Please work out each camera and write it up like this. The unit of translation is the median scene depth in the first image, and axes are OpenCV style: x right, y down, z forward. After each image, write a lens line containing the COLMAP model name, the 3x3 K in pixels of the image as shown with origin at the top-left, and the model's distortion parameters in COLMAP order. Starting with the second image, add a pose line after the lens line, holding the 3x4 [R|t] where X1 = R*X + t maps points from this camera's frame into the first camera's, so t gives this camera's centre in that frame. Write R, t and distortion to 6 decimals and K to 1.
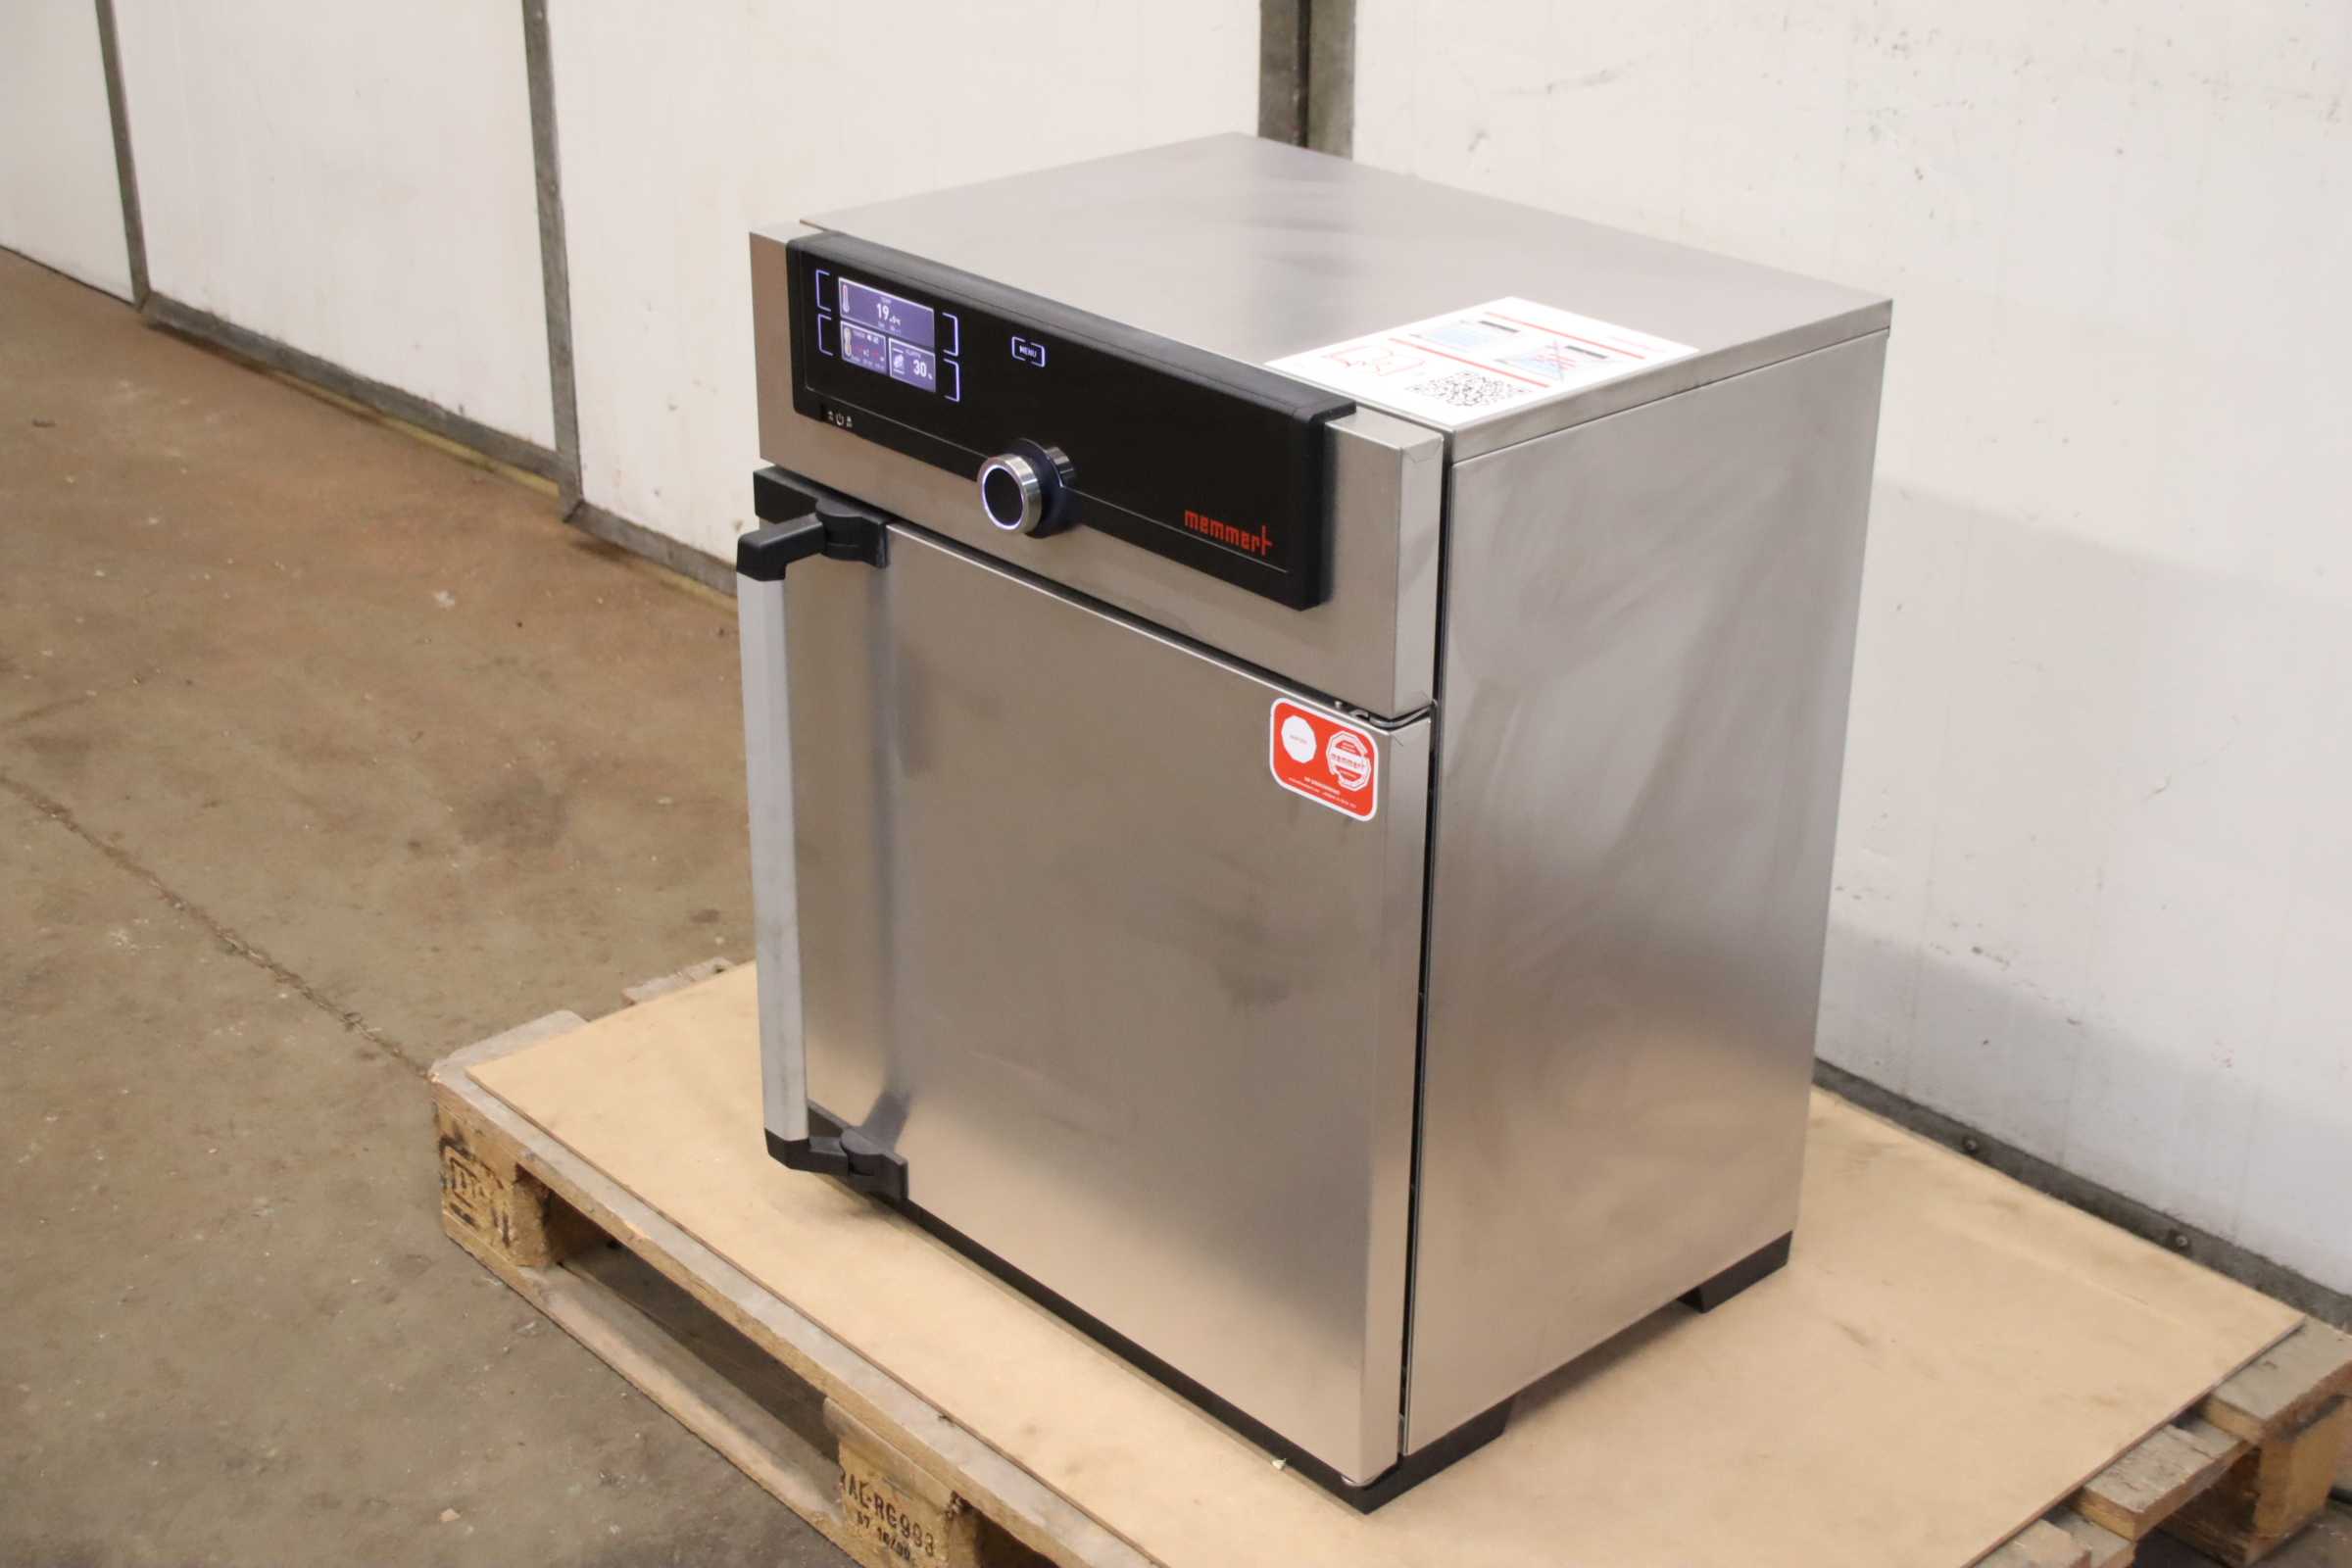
lens RADIAL K [[3133.3, 0, 1176.0], [0, 3133.3, 784.0], [0, 0, 1]] dist [0.010476, 0.001914]
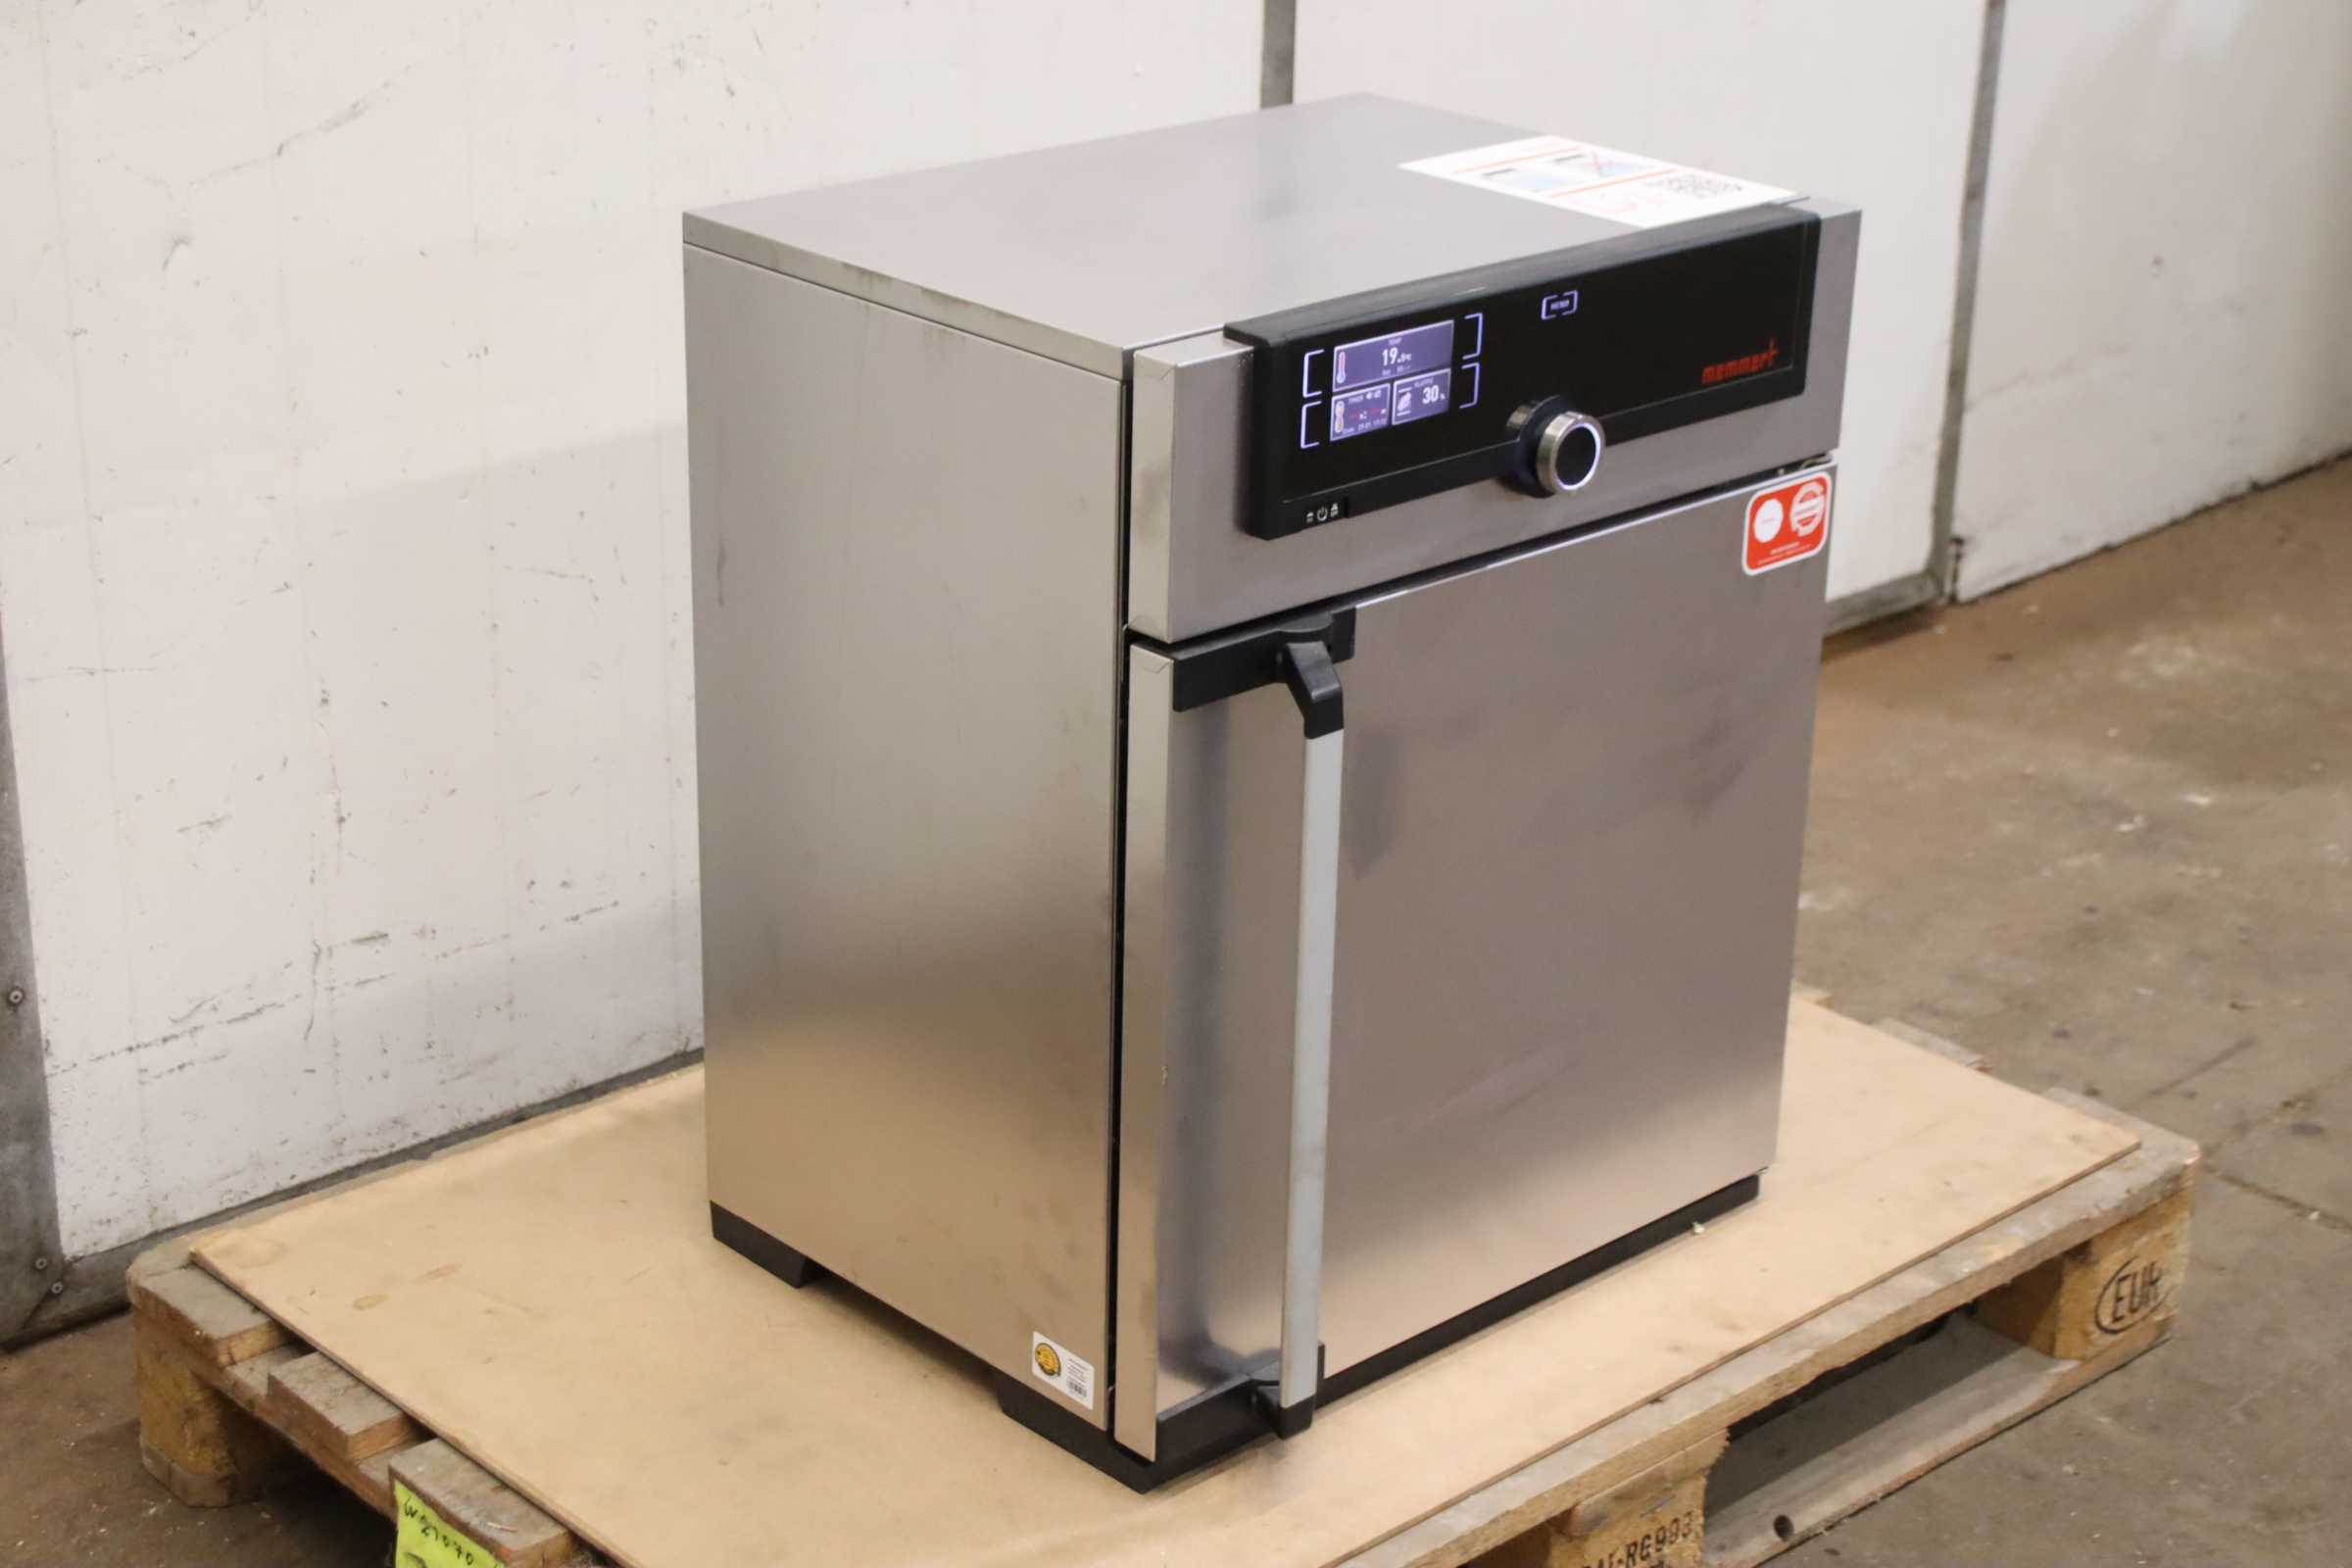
lens RADIAL K [[3890.7, 0, 1176.0], [0, 3890.7, 784.0], [0, 0, 1]] dist [0.104472, 0.262419]
pose [[-0.007418, -0.377274, 0.926072, -1.164091], [0.394968, 0.849691, 0.349321, -0.456979], [-0.918665, 0.368360, 0.142709, 0.932688]]
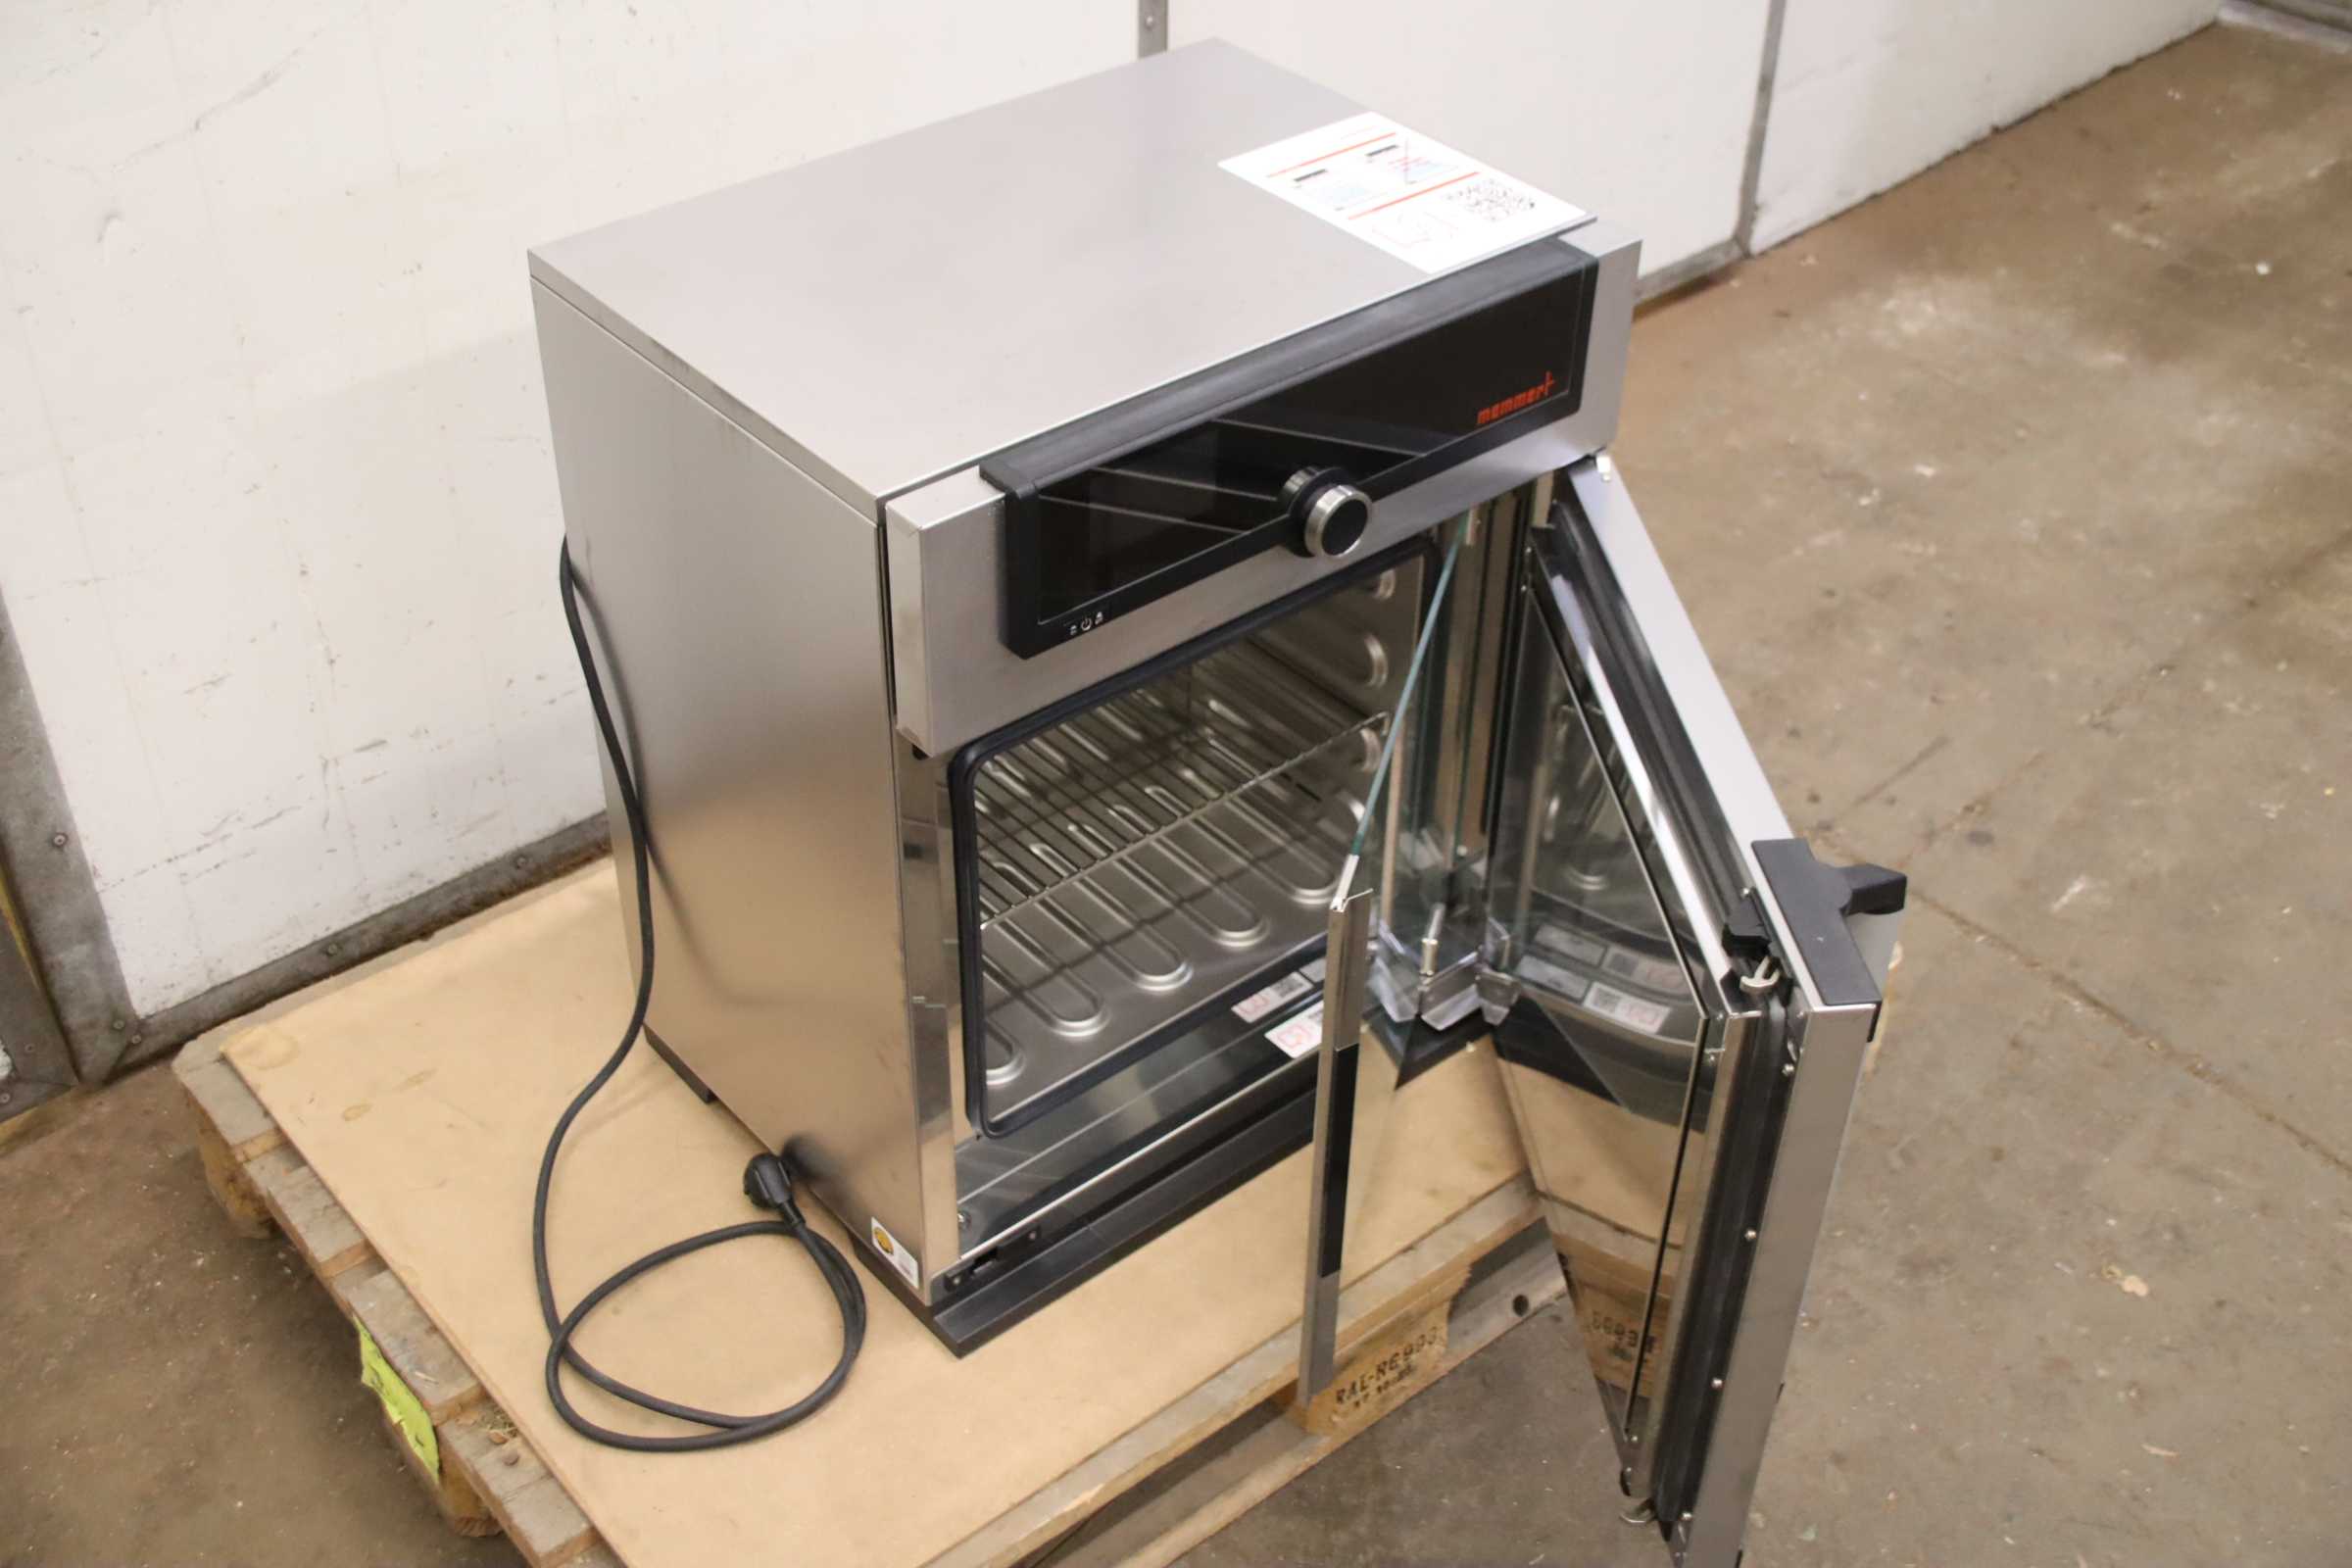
lens RADIAL K [[2599.3, 0, 1176.0], [0, 2599.3, 784.0], [0, 0, 1]] dist [-0.072085, 0.147895]
pose [[0.019976, -0.617455, 0.786353, -0.746022], [0.400449, 0.725608, 0.559584, -0.507693], [-0.916101, 0.303716, 0.261754, 0.810622]]
